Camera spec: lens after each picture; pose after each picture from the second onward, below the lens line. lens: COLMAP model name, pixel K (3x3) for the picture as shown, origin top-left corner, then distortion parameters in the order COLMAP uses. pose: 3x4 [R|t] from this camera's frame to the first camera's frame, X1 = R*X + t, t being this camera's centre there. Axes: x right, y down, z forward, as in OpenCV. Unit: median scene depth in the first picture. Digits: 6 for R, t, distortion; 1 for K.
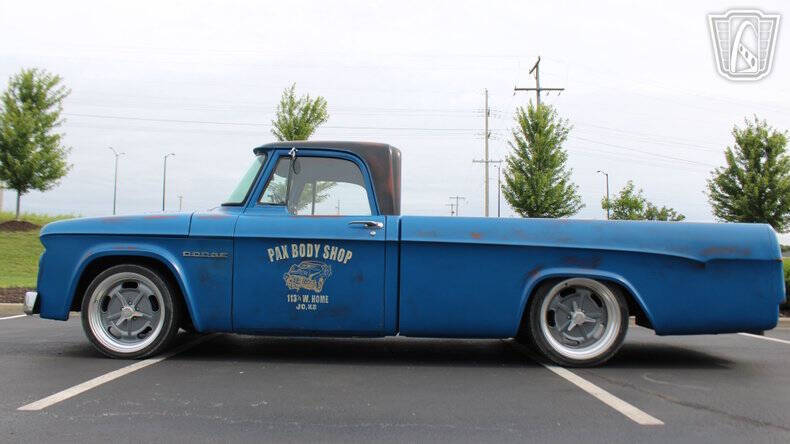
lens RADIAL K [[672.4, 0, 387.3], [0, 672.4, 222.5], [0, 0, 1]] dist [-0.161444, 0.133799]
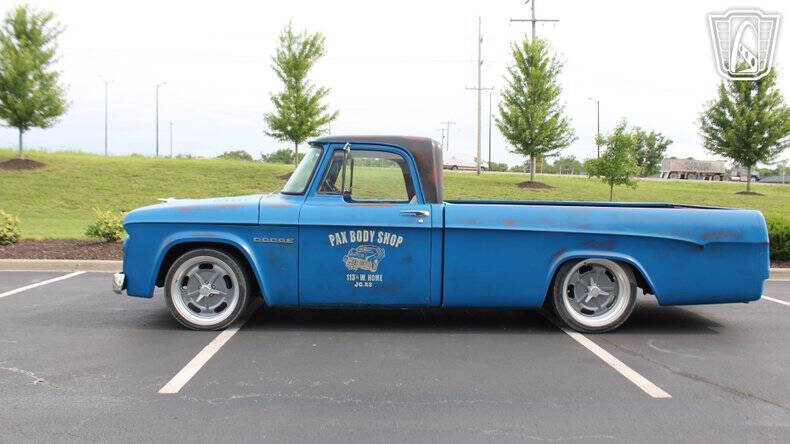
lens RADIAL K [[672.4, 0, 387.3], [0, 672.4, 222.5], [0, 0, 1]] dist [-0.161444, 0.133799]
pose [[0.999810, -0.005480, 0.018733, -0.095655], [0.003236, 0.993031, 0.117810, -0.112066], [-0.019248, -0.117727, 0.992859, -0.137975]]
